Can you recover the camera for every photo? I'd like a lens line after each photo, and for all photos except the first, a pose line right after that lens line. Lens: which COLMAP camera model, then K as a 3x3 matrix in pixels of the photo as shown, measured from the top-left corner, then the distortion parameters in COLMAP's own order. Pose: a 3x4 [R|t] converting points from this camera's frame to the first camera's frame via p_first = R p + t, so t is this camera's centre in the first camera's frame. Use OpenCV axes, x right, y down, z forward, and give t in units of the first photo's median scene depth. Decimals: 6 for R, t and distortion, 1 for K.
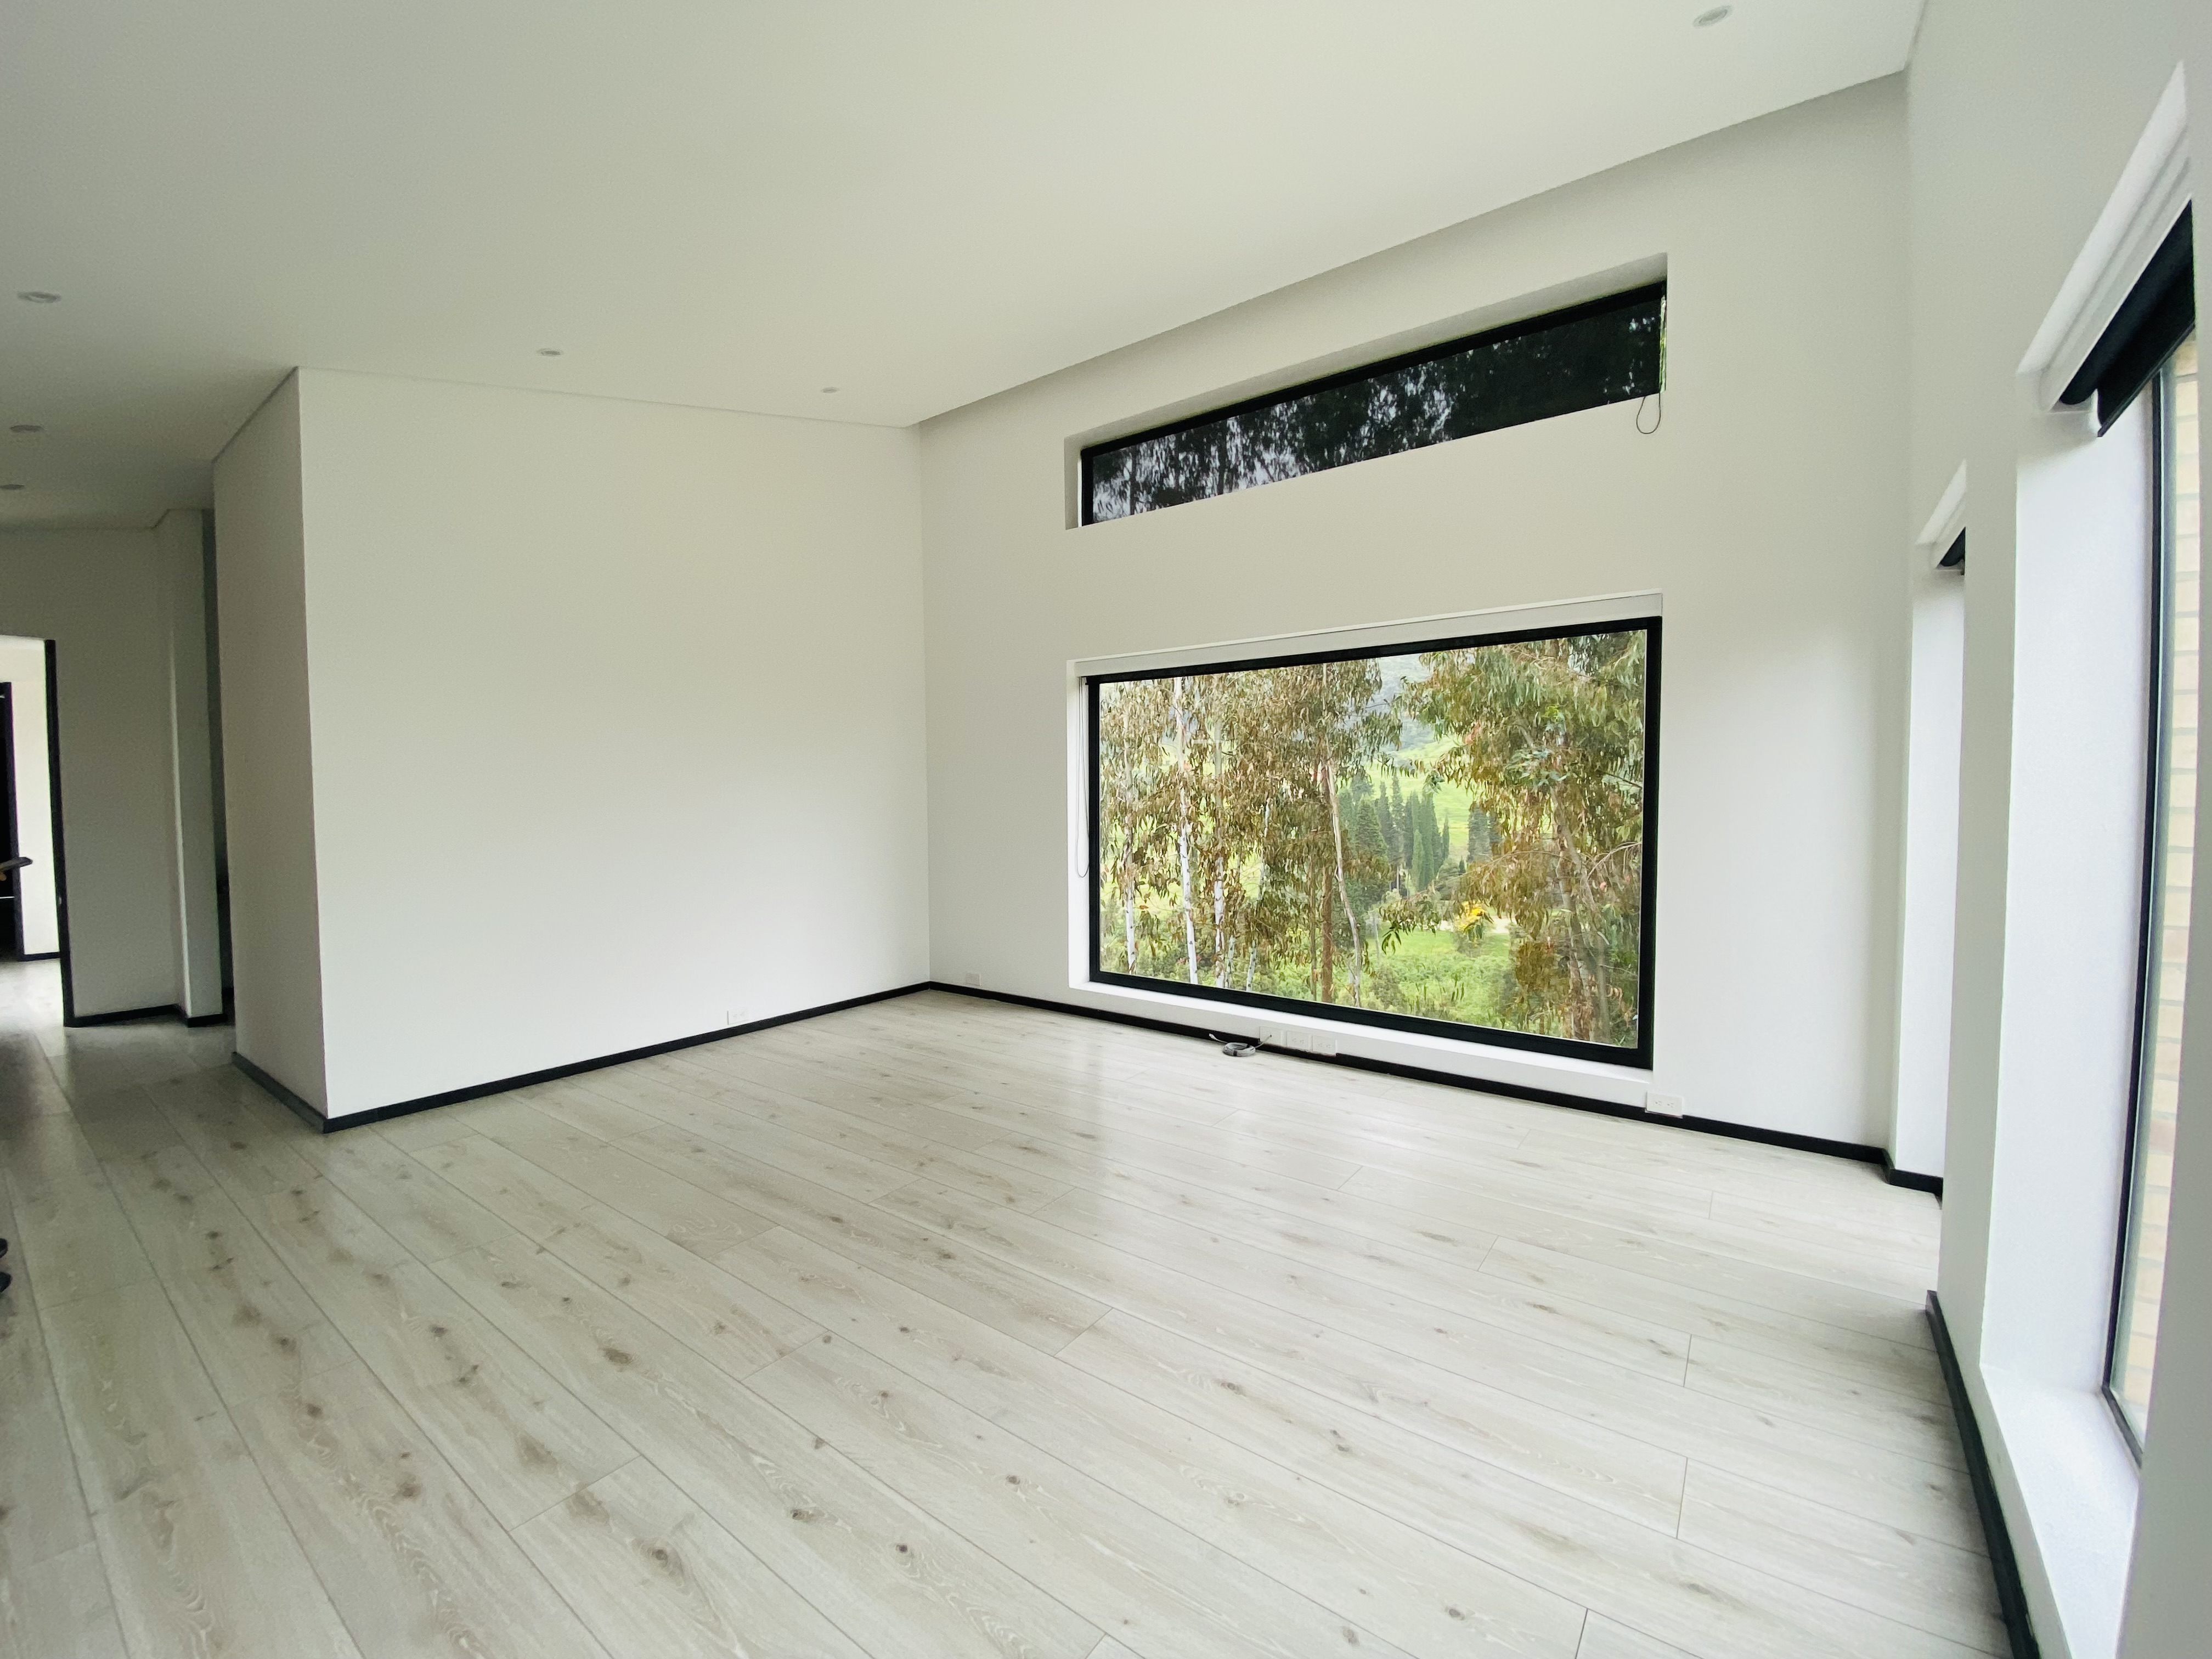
lens RADIAL K [[901.3, 0, 1098.0], [0, 901.3, 831.2], [0, 0, 1]] dist [0.035558, -0.031588]
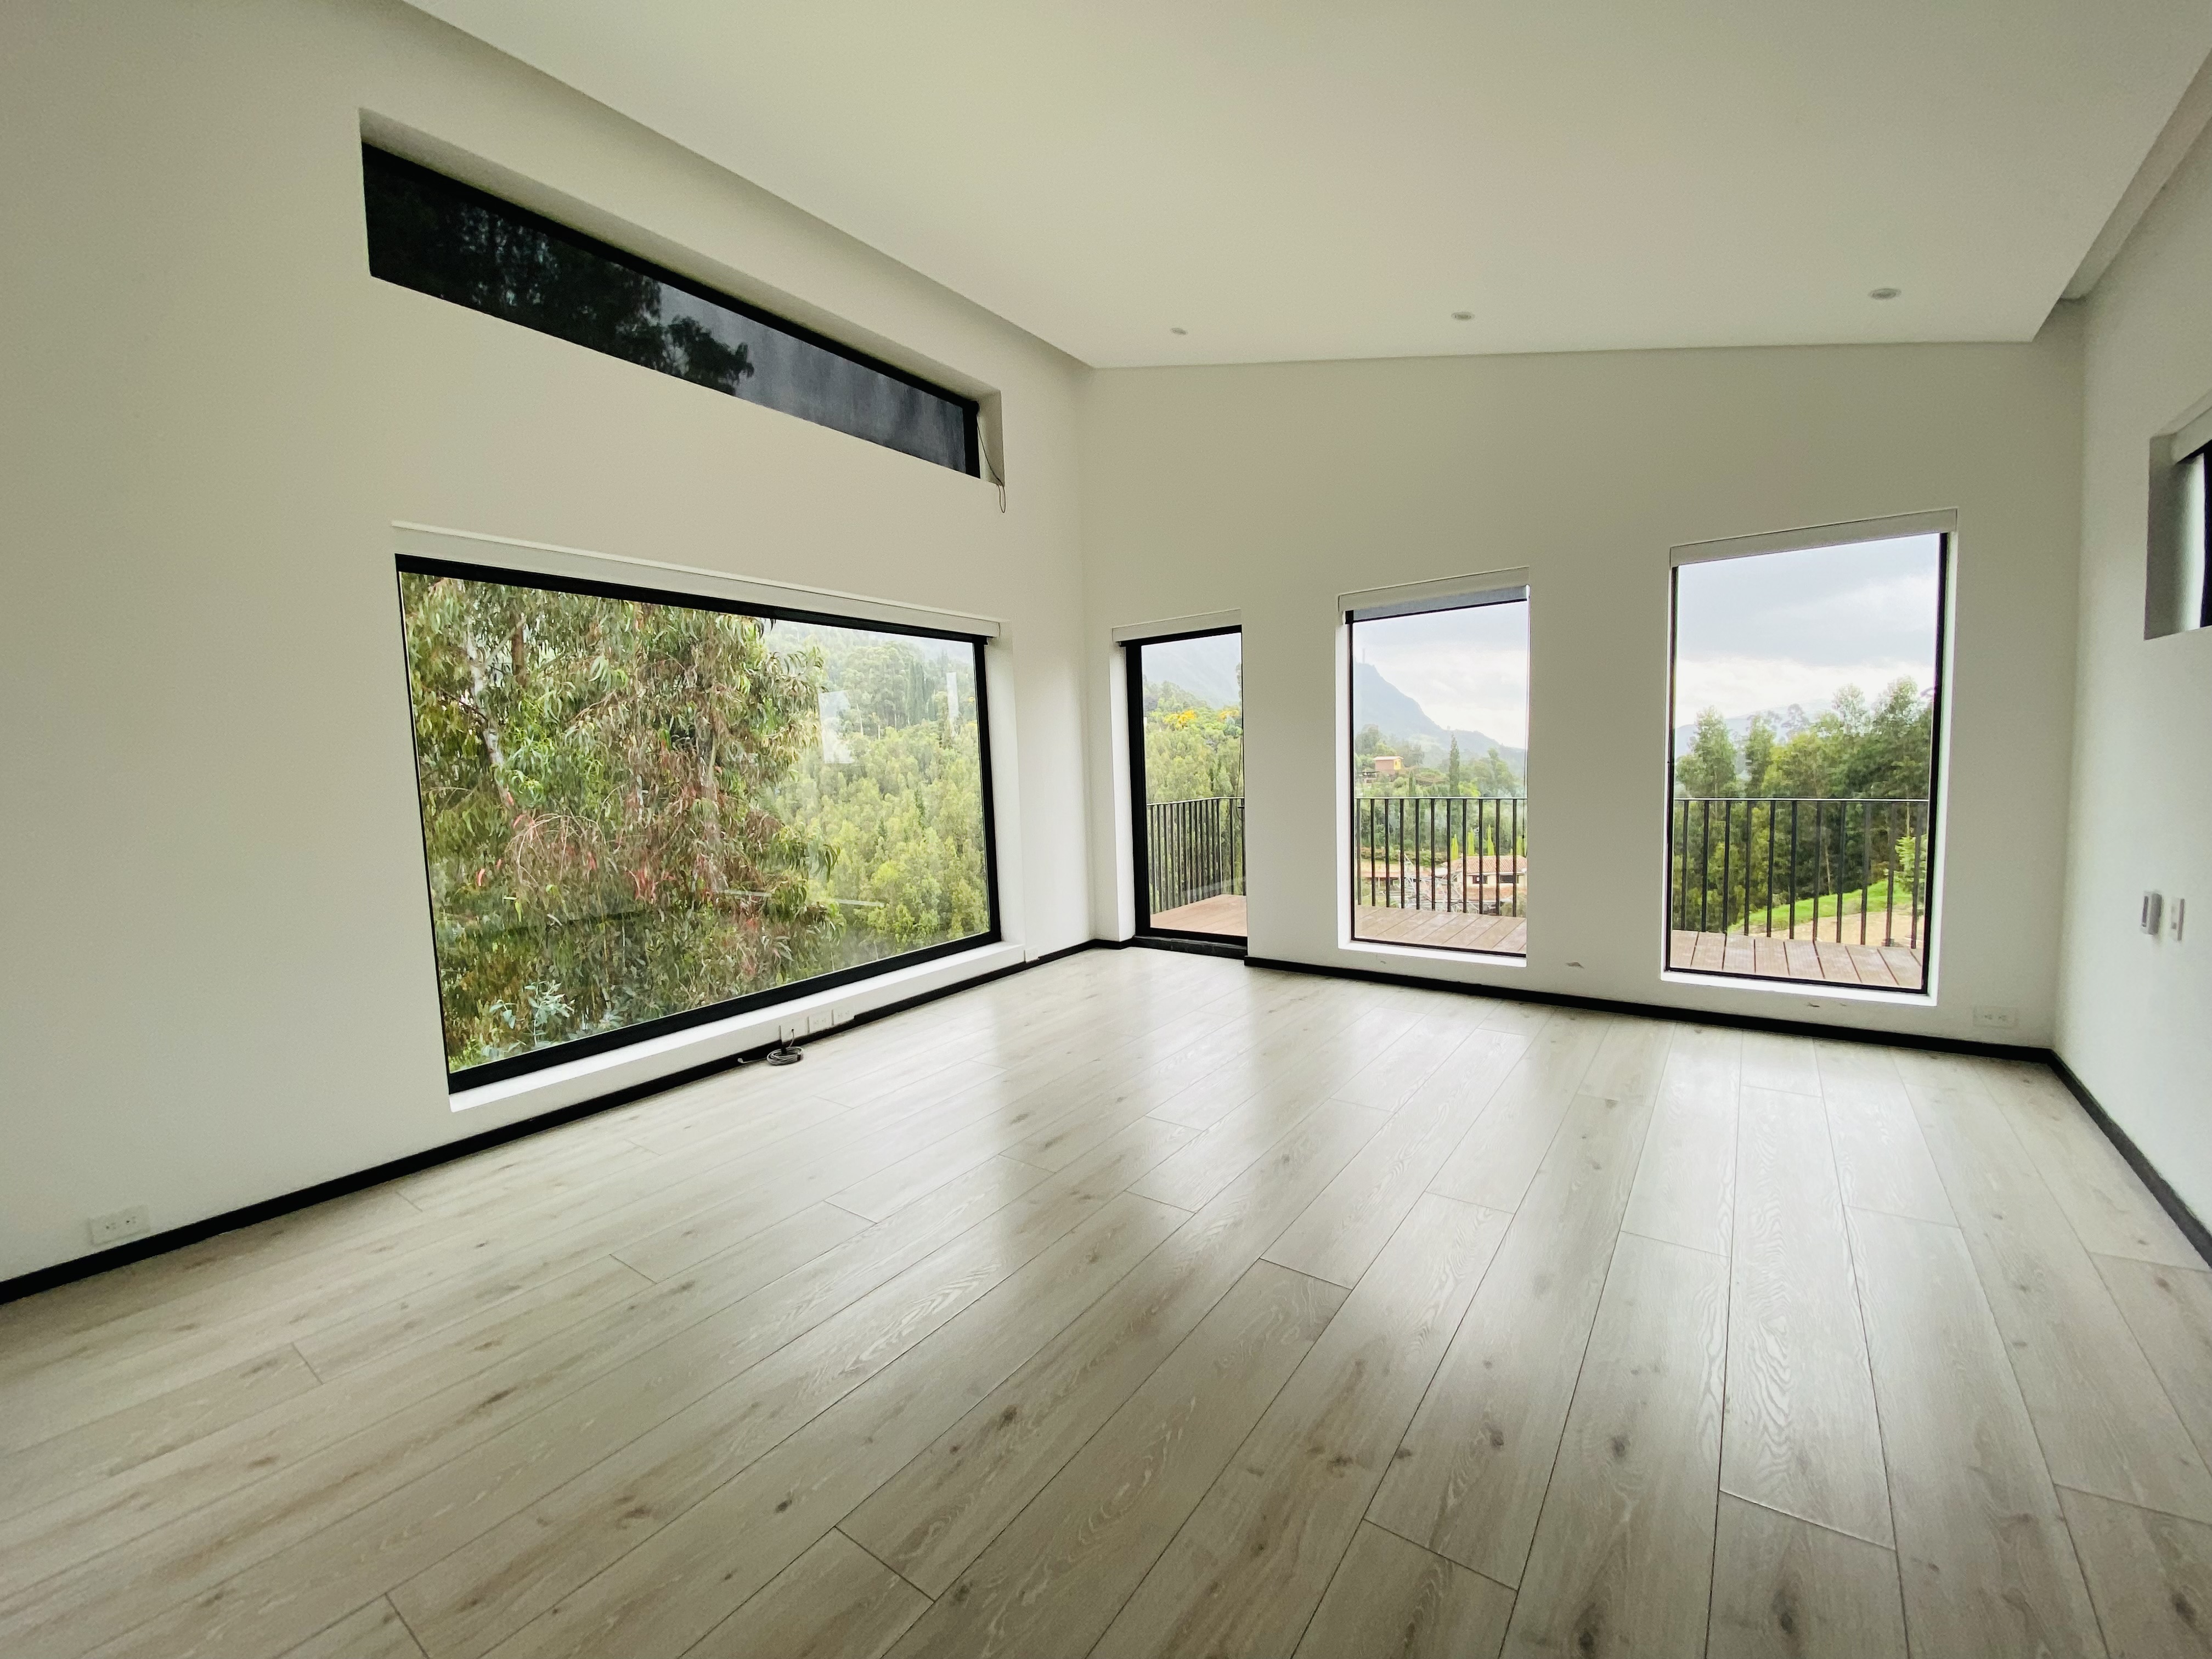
lens RADIAL K [[901.3, 0, 1098.0], [0, 901.3, 831.2], [0, 0, 1]] dist [0.035558, -0.031588]
pose [[-0.019454, -0.079849, 0.996617, -0.723627], [0.078958, 0.993570, 0.081146, -0.021374], [-0.996688, 0.080269, -0.013024, 0.712703]]
